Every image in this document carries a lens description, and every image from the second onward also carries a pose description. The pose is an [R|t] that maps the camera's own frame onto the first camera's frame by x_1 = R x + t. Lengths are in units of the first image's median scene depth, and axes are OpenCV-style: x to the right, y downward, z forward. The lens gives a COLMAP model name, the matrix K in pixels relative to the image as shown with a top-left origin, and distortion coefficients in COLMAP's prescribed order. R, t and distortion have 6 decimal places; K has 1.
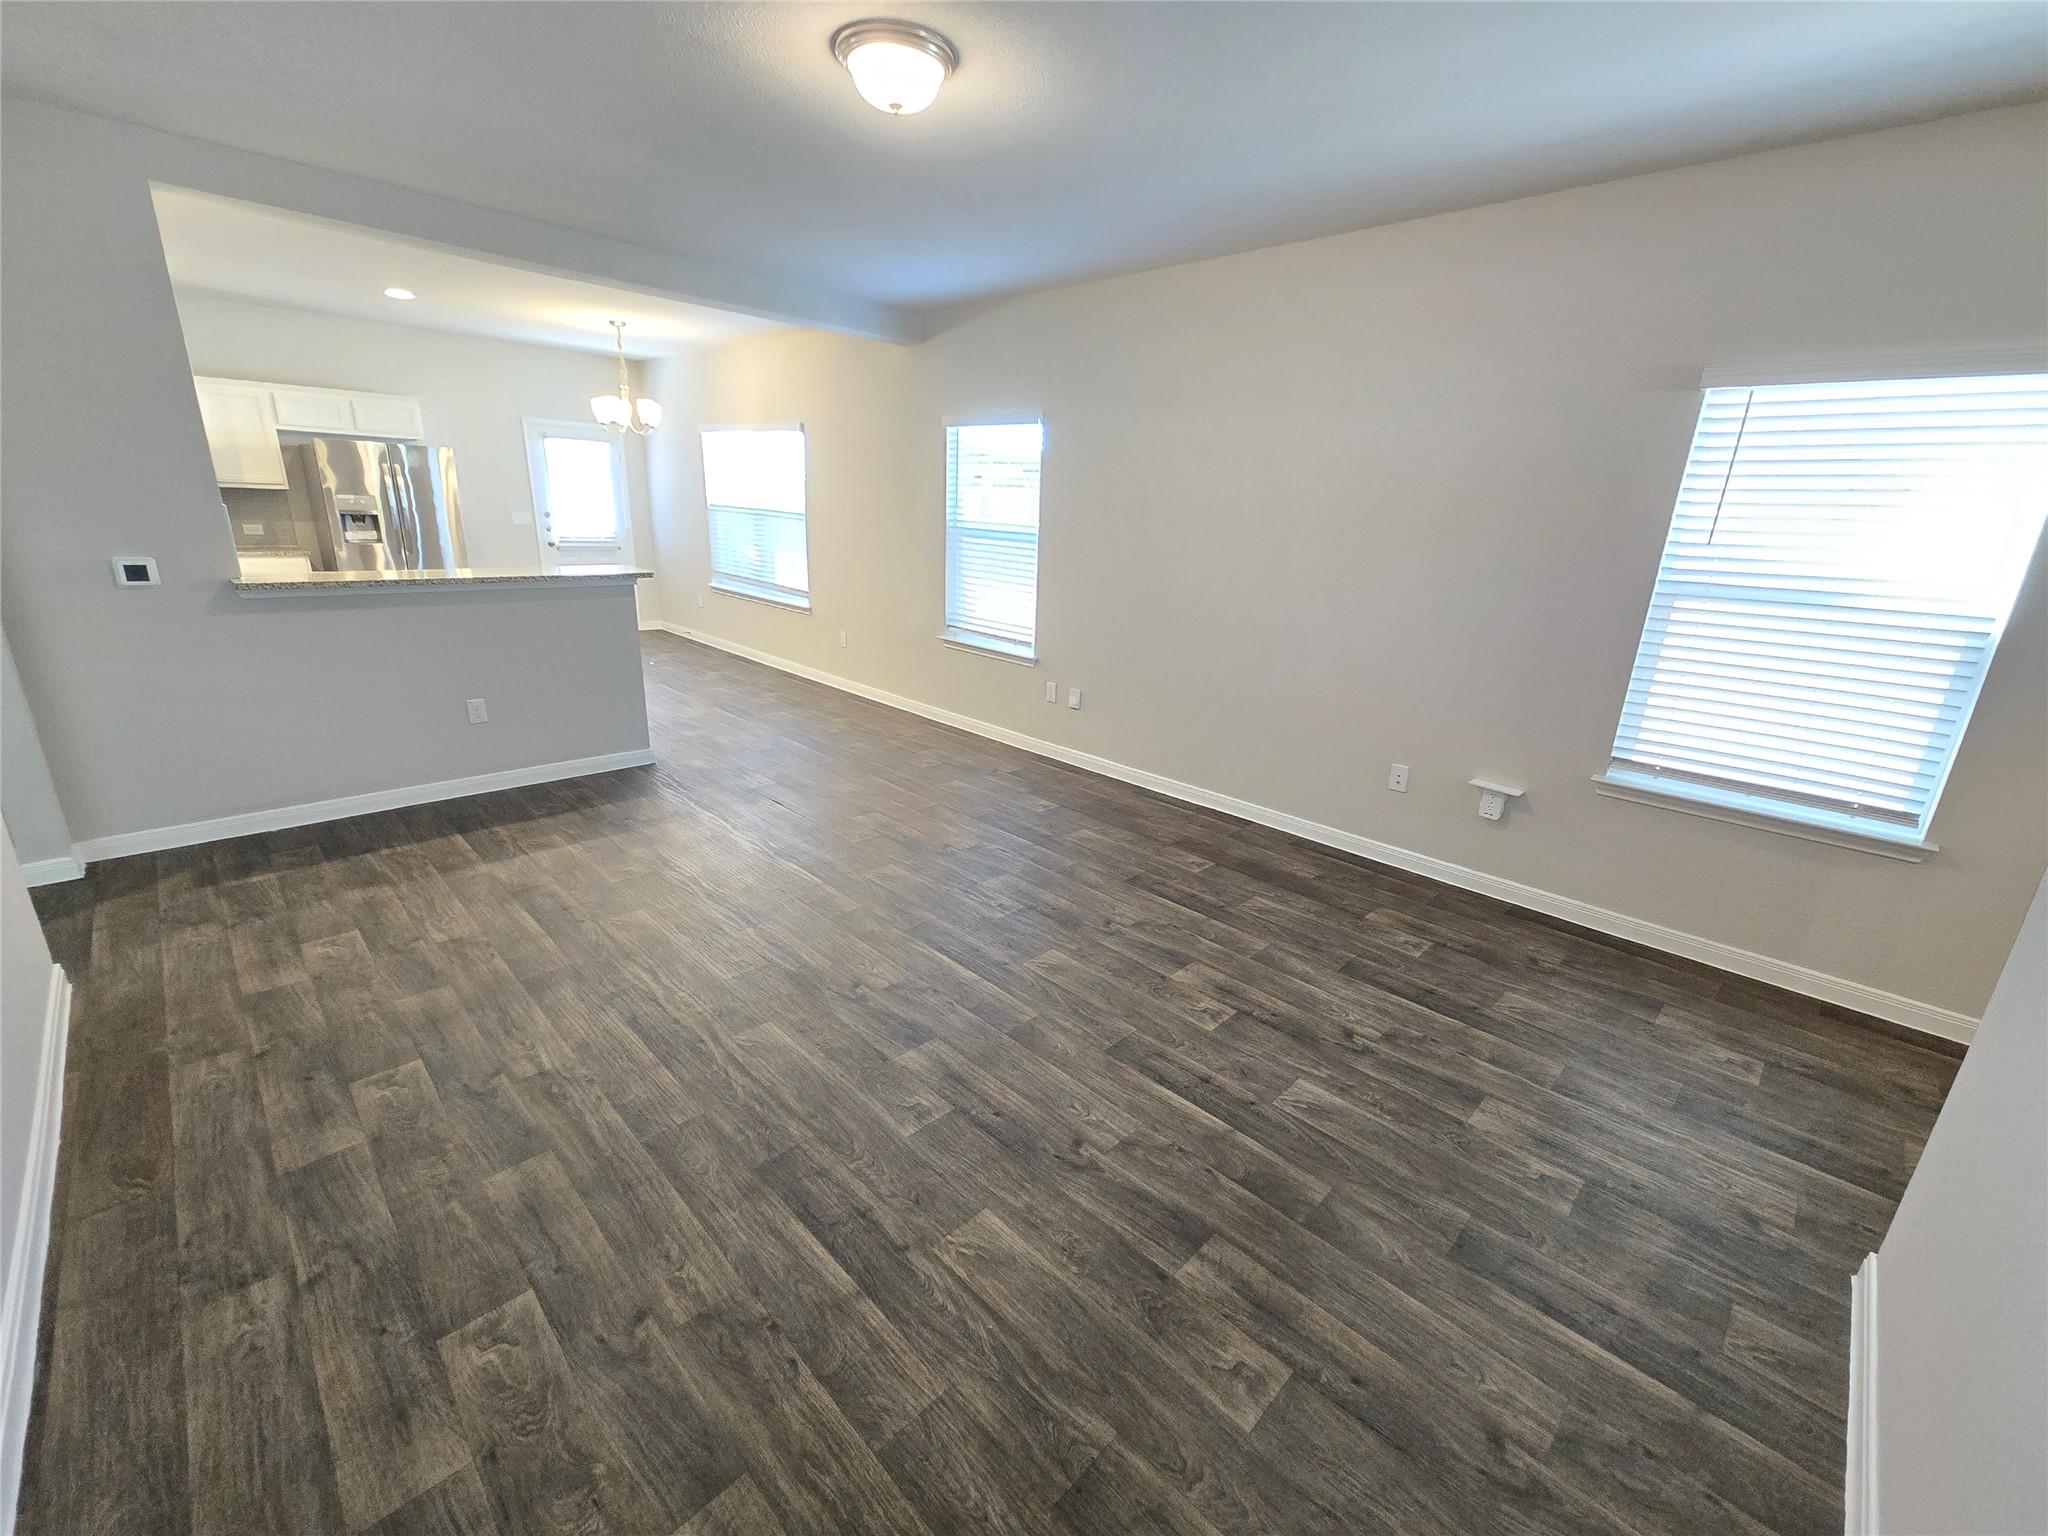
lens RADIAL K [[838.3, 0, 1032.8], [0, 838.3, 767.1], [0, 0, 1]] dist [0.000762, 0.000304]
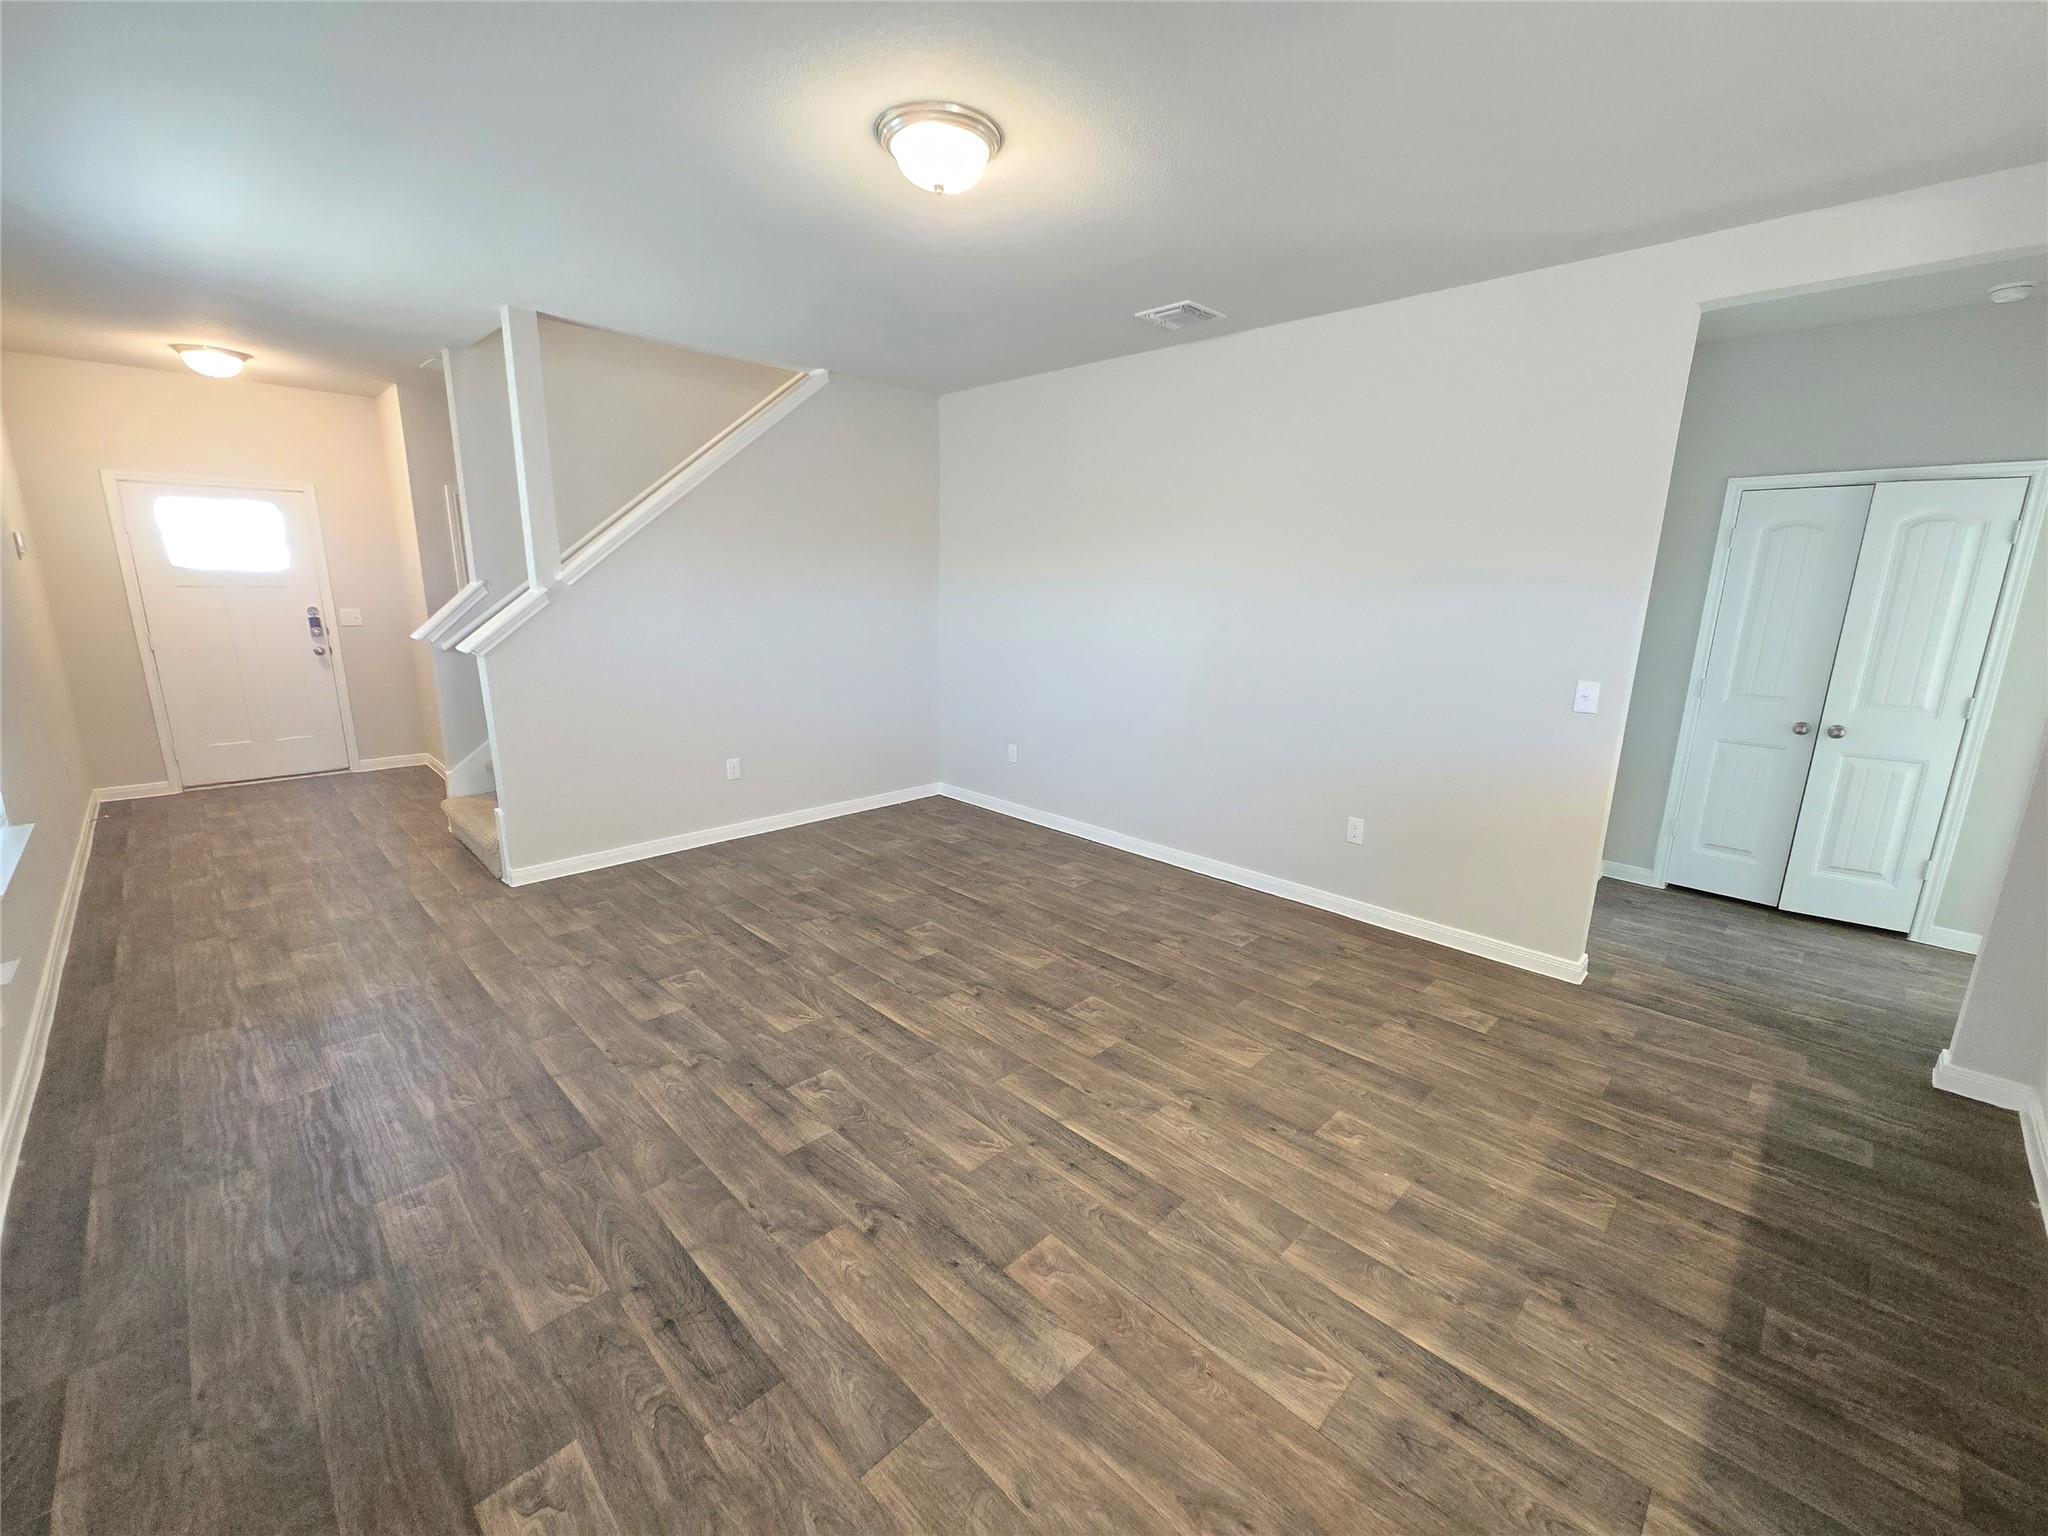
lens RADIAL K [[838.3, 0, 1032.8], [0, 838.3, 767.1], [0, 0, 1]] dist [0.000762, 0.000304]
pose [[-0.998161, -0.059357, -0.012328, -0.247501], [-0.057617, 0.865580, 0.497445, -0.574913], [-0.018856, 0.497241, -0.867408, 1.806754]]
